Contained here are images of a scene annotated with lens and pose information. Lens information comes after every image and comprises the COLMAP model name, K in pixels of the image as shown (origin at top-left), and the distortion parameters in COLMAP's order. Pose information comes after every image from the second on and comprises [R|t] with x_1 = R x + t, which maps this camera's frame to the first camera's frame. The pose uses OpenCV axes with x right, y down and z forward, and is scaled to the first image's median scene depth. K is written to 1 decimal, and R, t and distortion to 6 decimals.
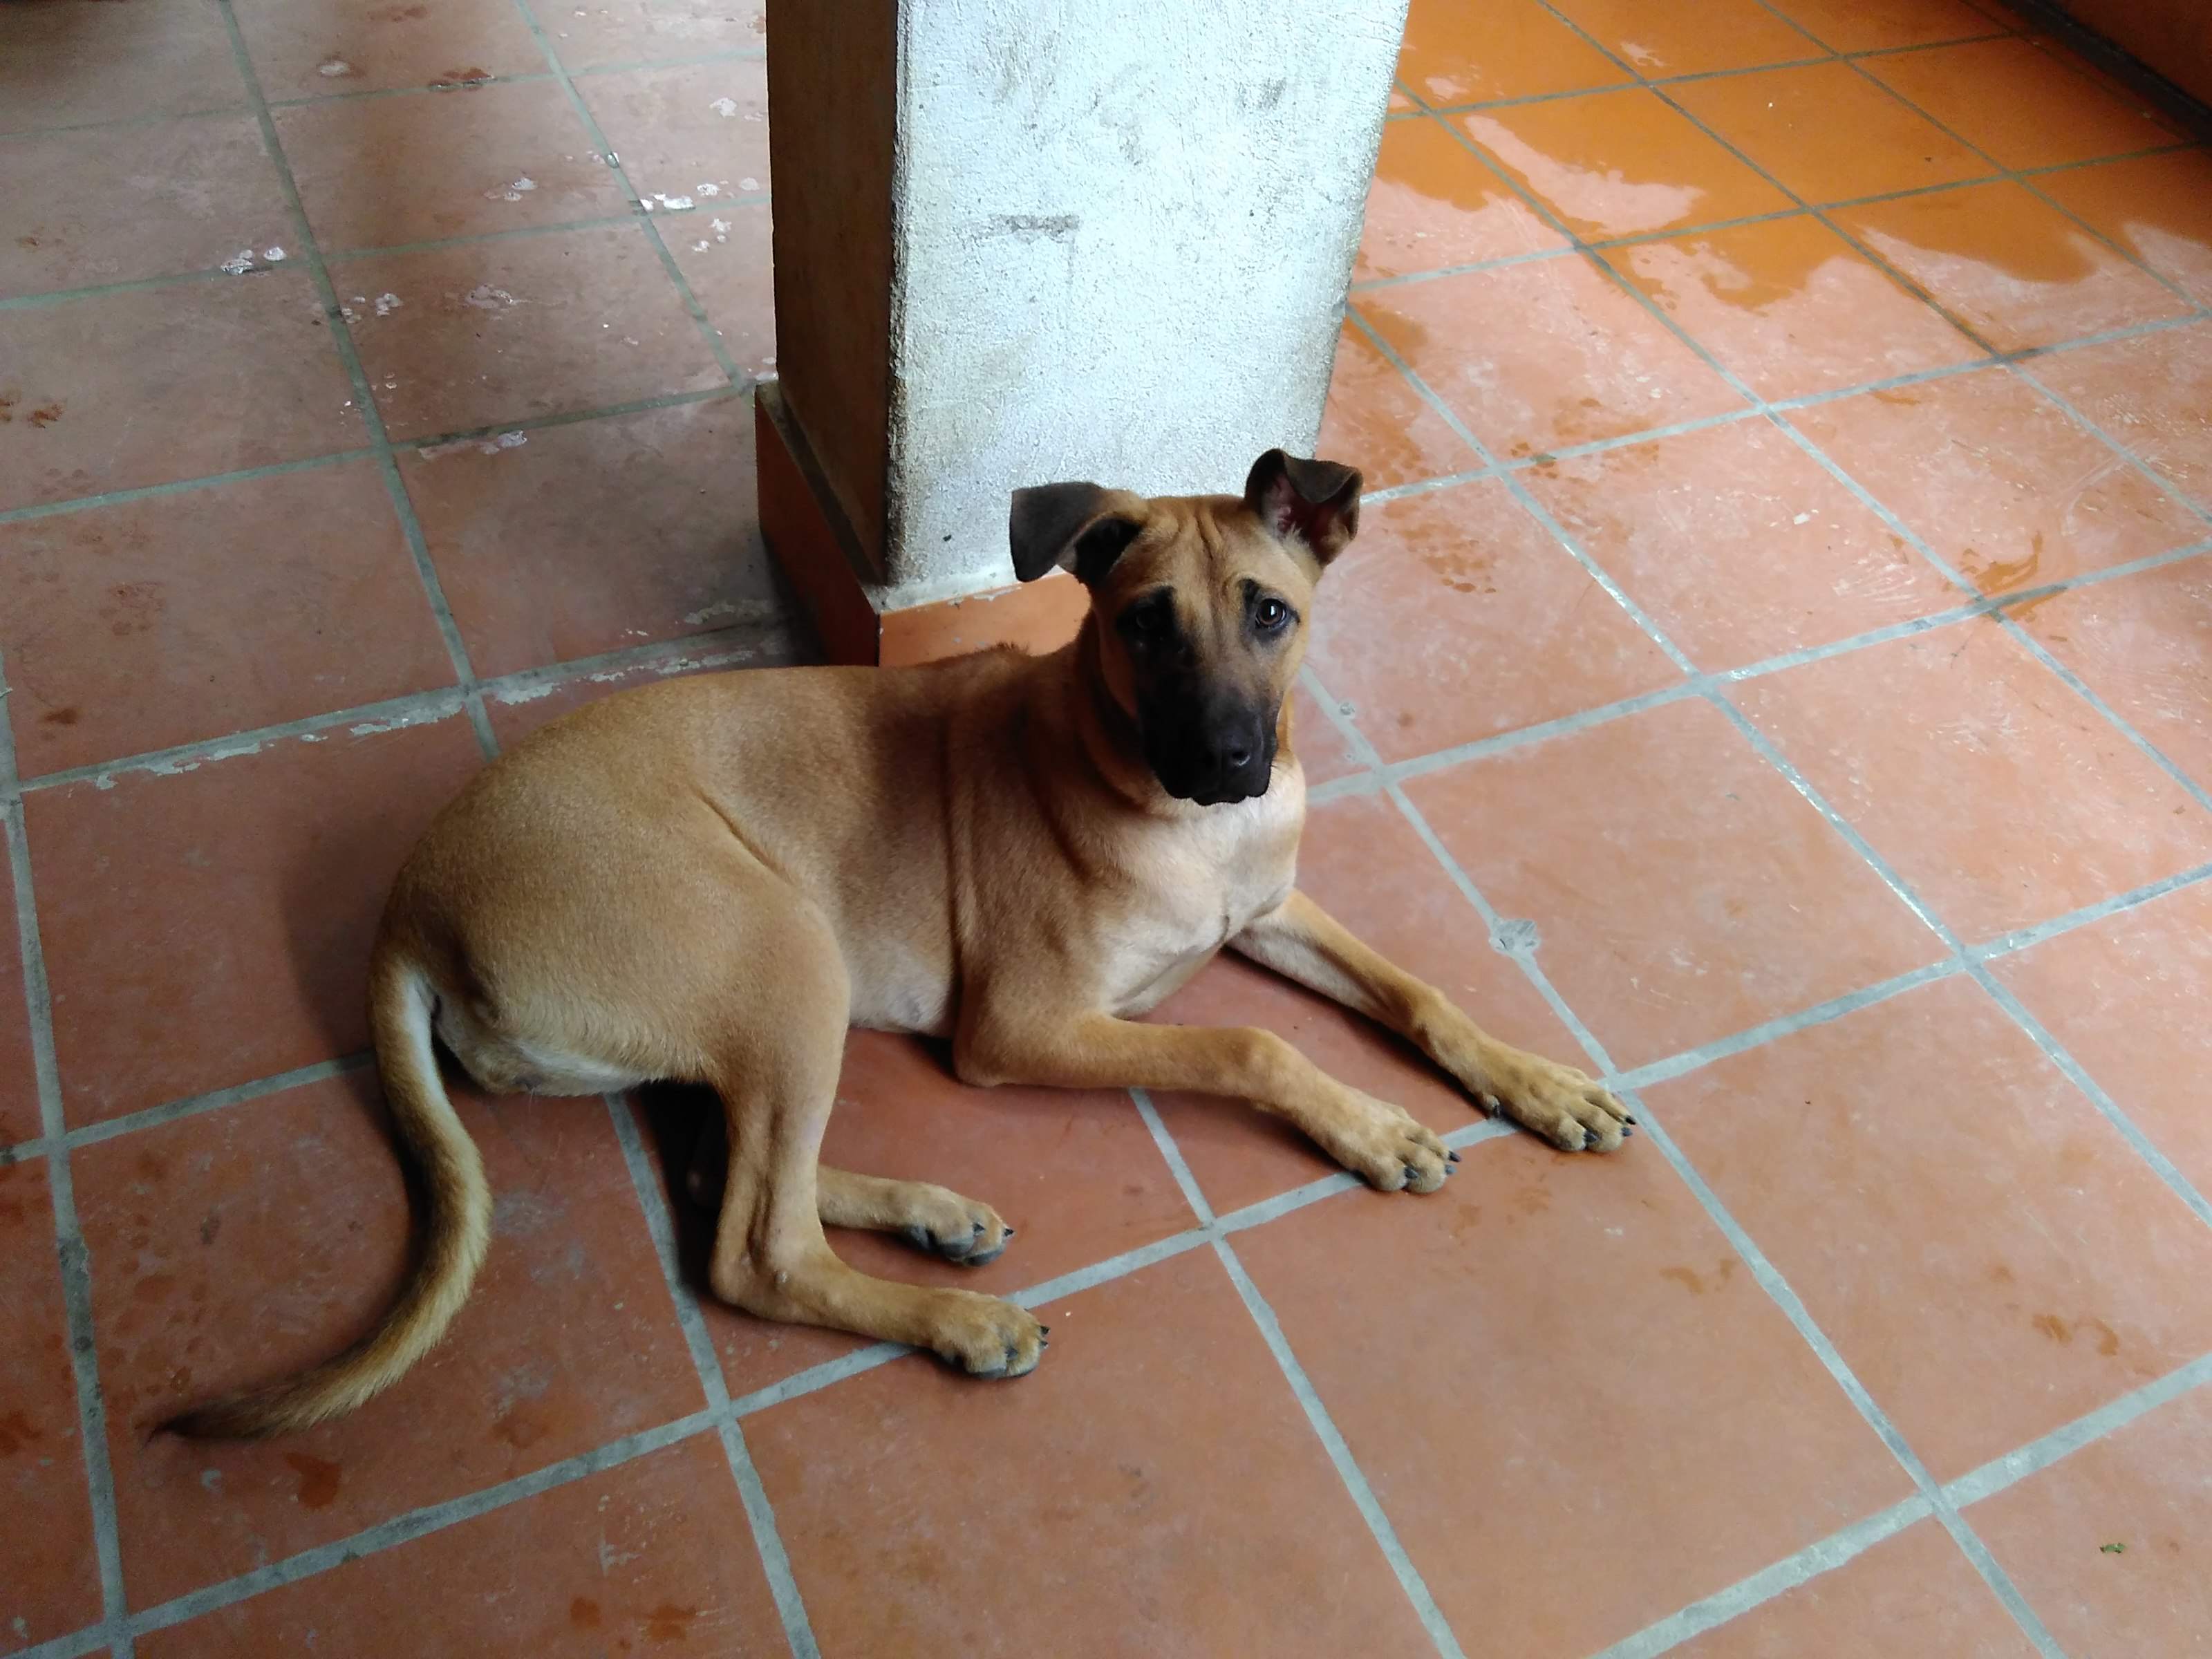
lens RADIAL K [[1887.3, 0, 1101.2], [0, 1887.3, 824.8], [0, 0, 1]] dist [0.117368, 0.000163]
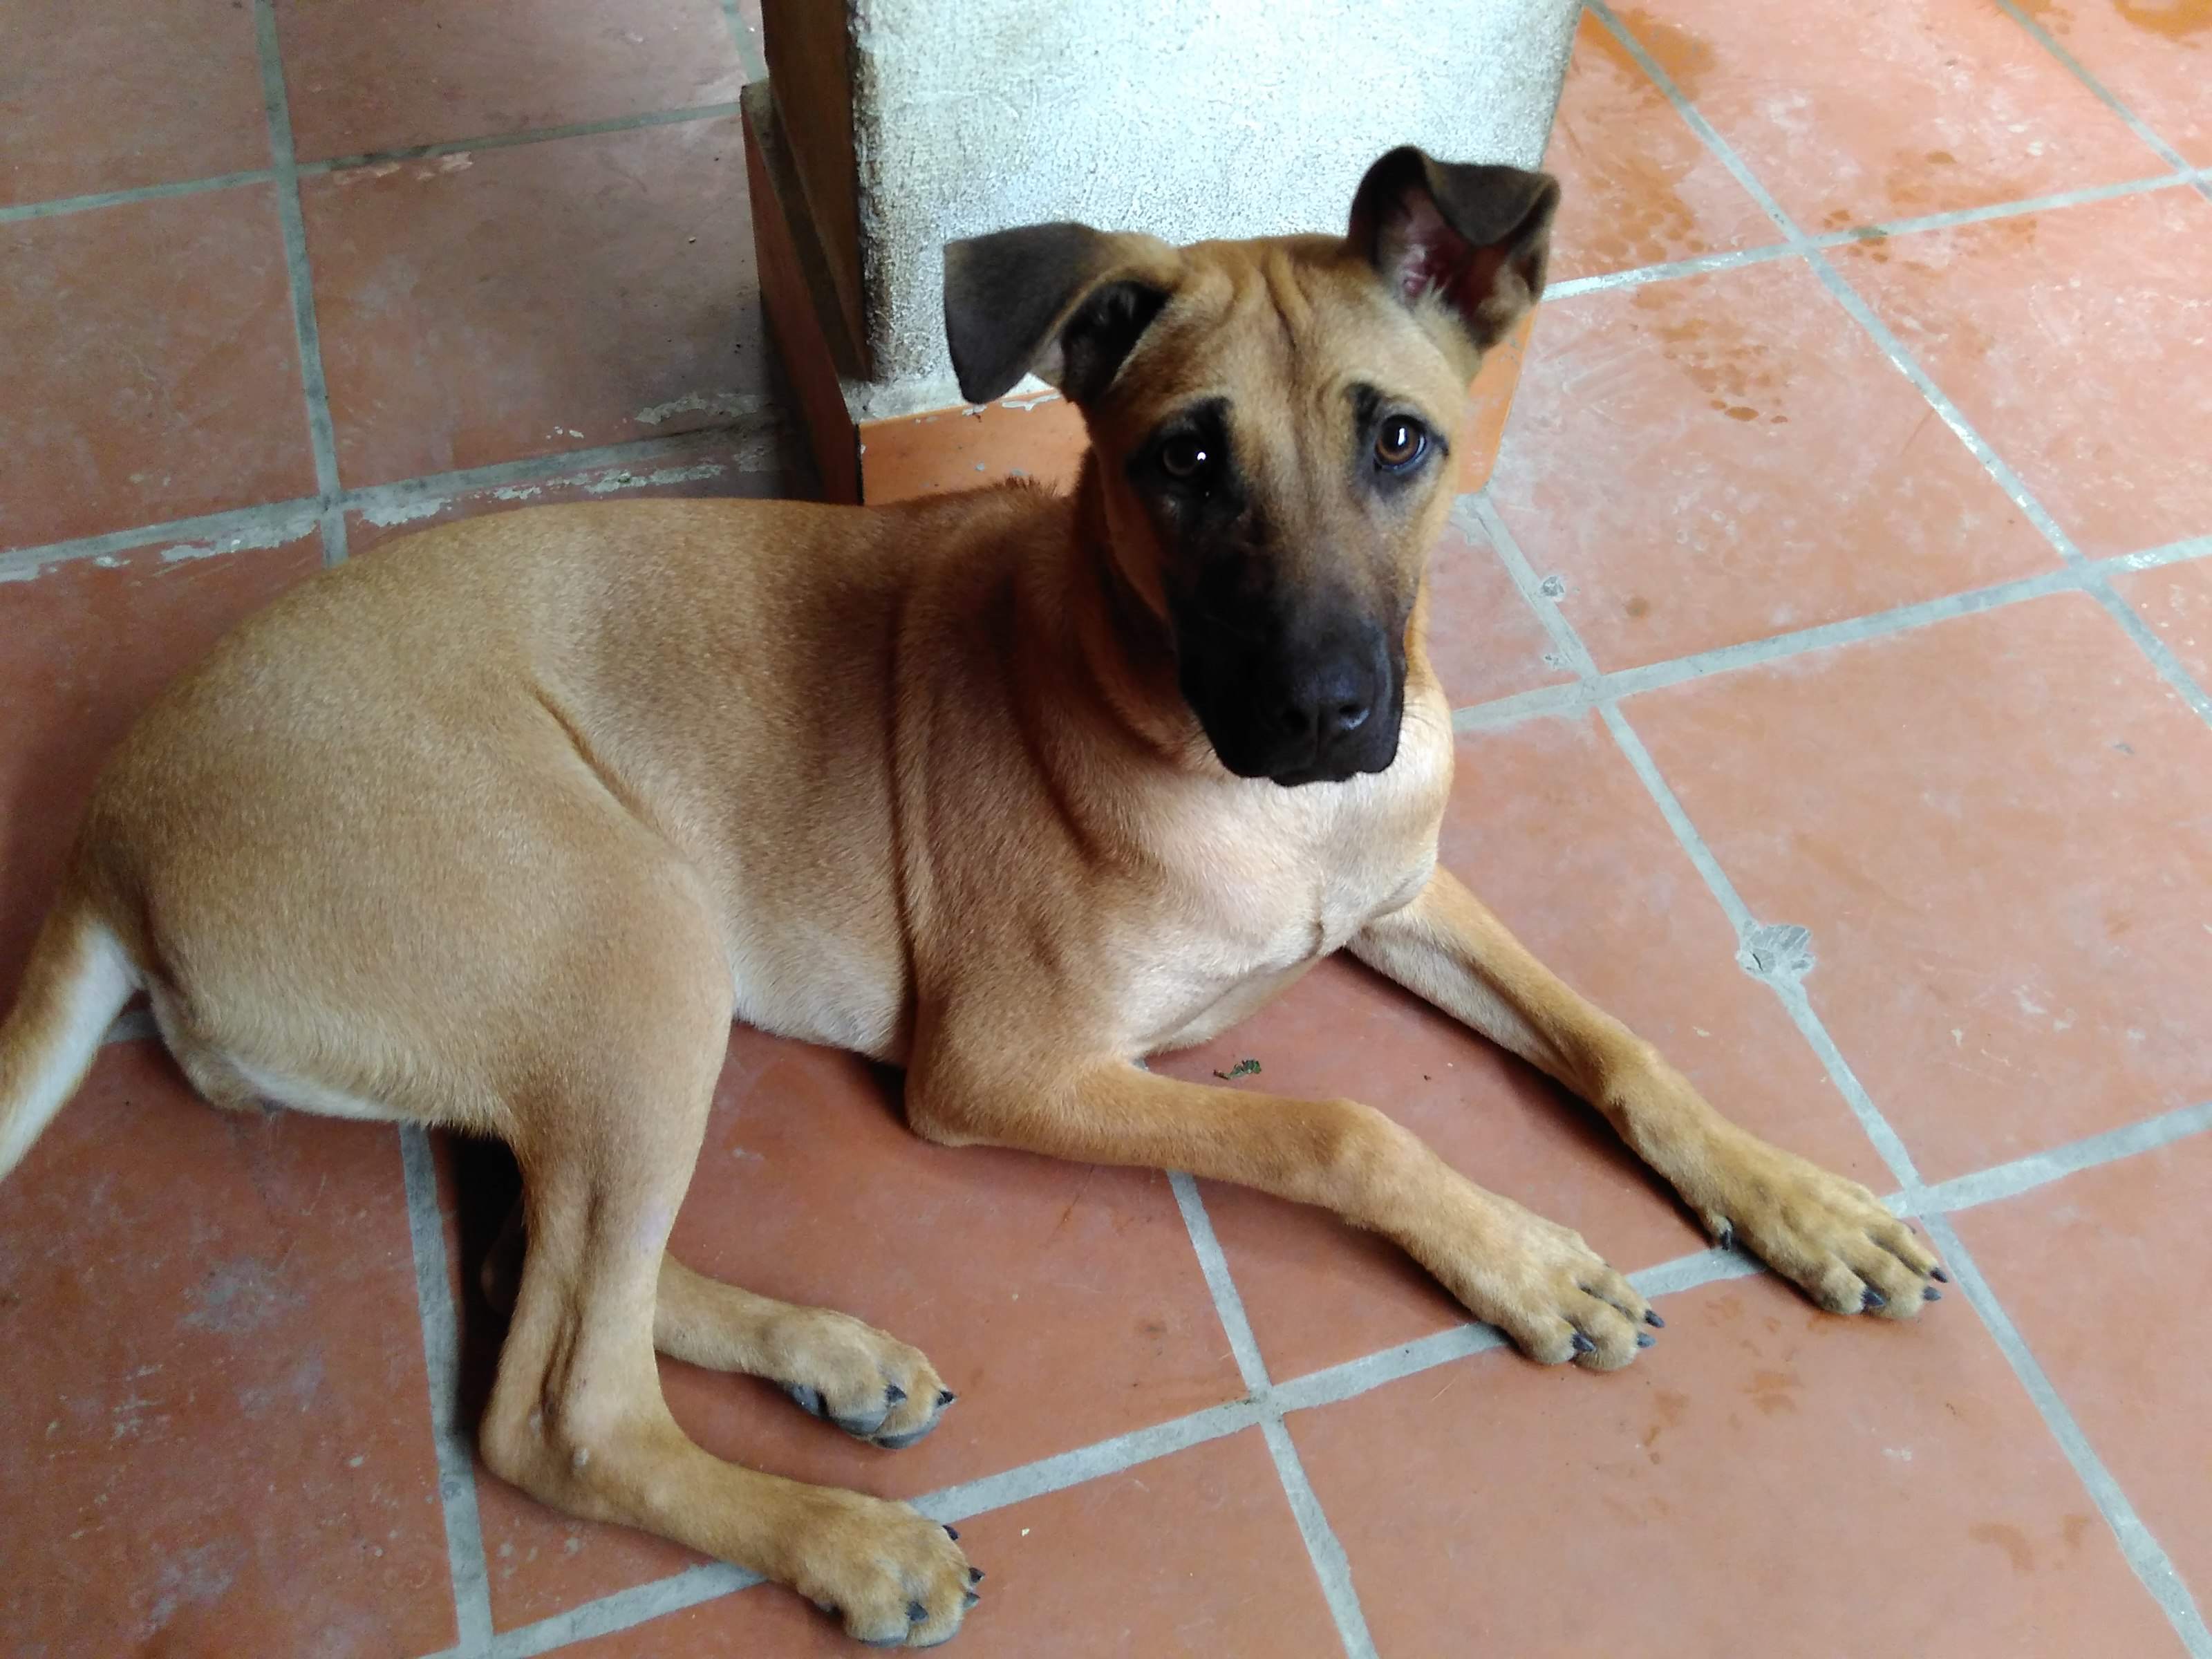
lens RADIAL K [[1988.2, 0, 1106.0], [0, 1988.2, 829.5], [0, 0, 1]] dist [0.106262, -0.169073]
pose [[0.993180, 0.061811, -0.098855, 0.056837], [-0.052237, 0.993945, 0.096667, -0.044073], [0.104231, -0.090844, 0.990395, 0.311588]]
